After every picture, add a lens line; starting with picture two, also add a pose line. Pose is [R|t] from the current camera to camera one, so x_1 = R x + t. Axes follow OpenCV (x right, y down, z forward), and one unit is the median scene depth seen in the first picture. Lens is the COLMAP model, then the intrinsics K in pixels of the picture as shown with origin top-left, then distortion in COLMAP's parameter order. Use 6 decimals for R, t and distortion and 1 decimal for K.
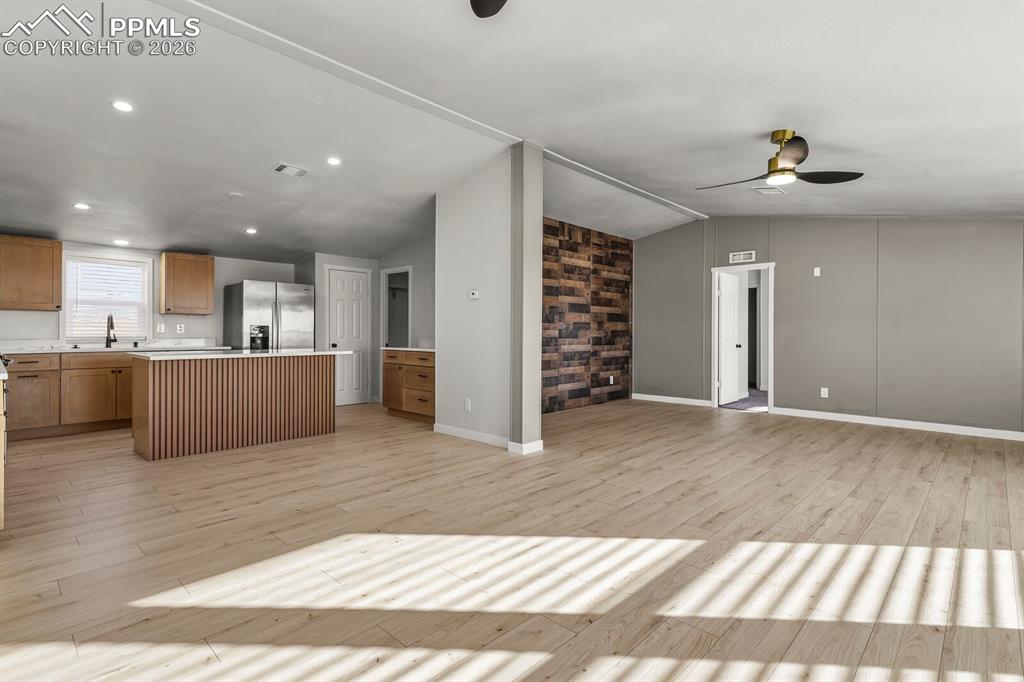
lens RADIAL K [[495.5, 0, 516.0], [0, 495.5, 334.9], [0, 0, 1]] dist [0.018296, -0.002723]
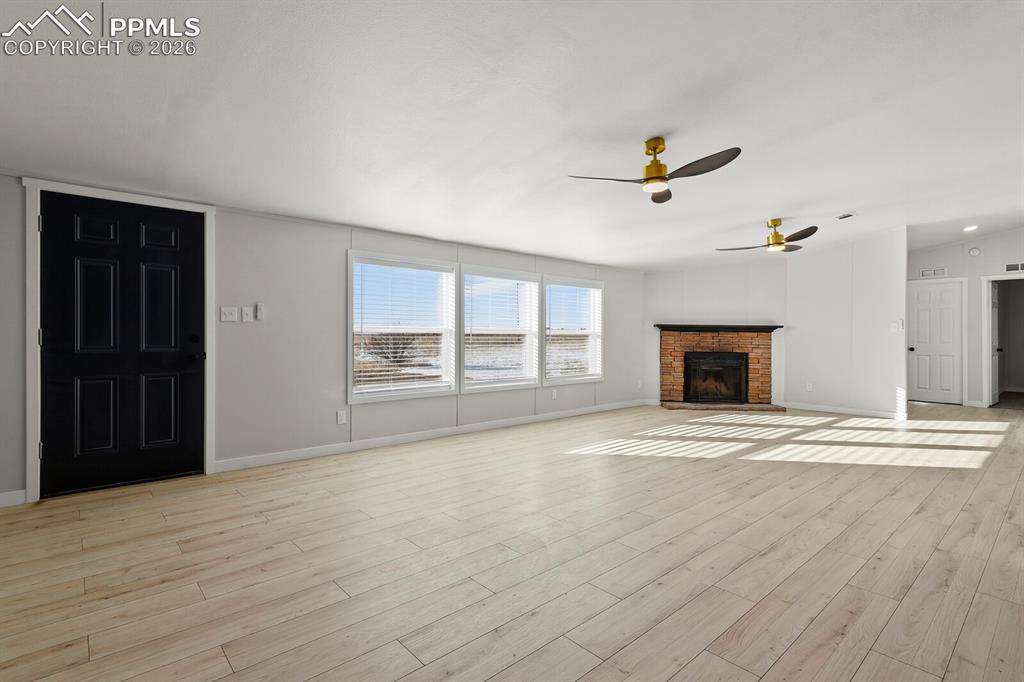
lens RADIAL K [[495.5, 0, 521.6], [0, 495.5, 336.7], [0, 0, 1]] dist [0.018296, -0.002723]
pose [[-0.997533, -0.012978, 0.068986, 0.449222], [-0.012282, 0.999869, 0.010503, -0.005263], [-0.069113, 0.009630, -0.997562, 1.252856]]
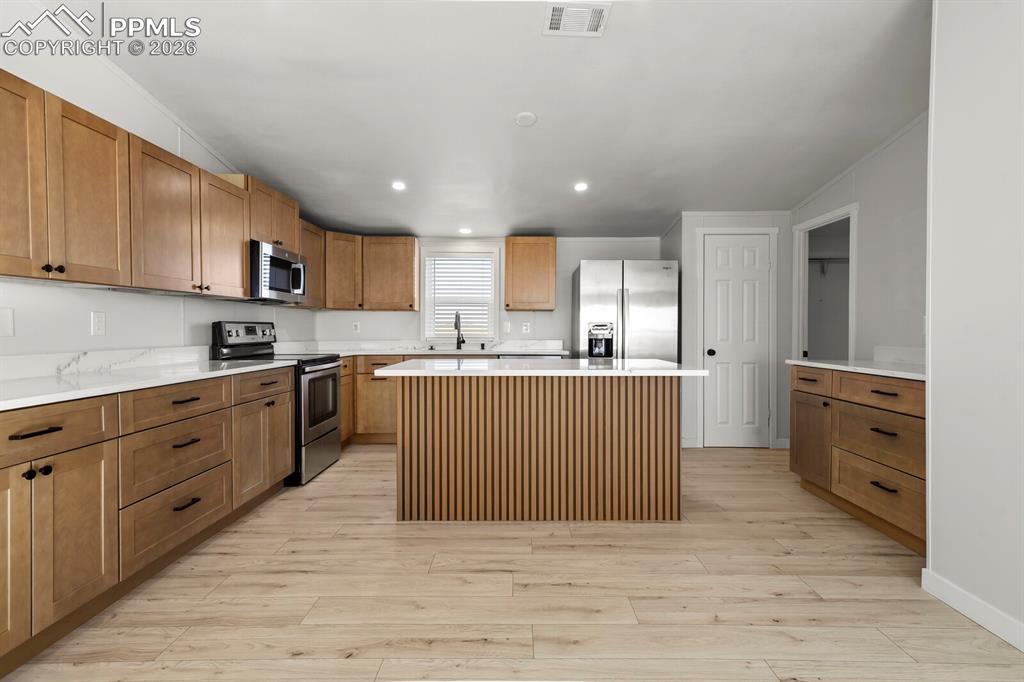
lens RADIAL K [[495.5, 0, 516.7], [0, 495.5, 331.8], [0, 0, 1]] dist [0.018296, -0.002723]
pose [[0.686917, -0.003239, -0.726729, -0.093992], [-0.000631, 0.999987, -0.005053, -0.002398], [0.726736, 0.003930, 0.686906, 0.478858]]
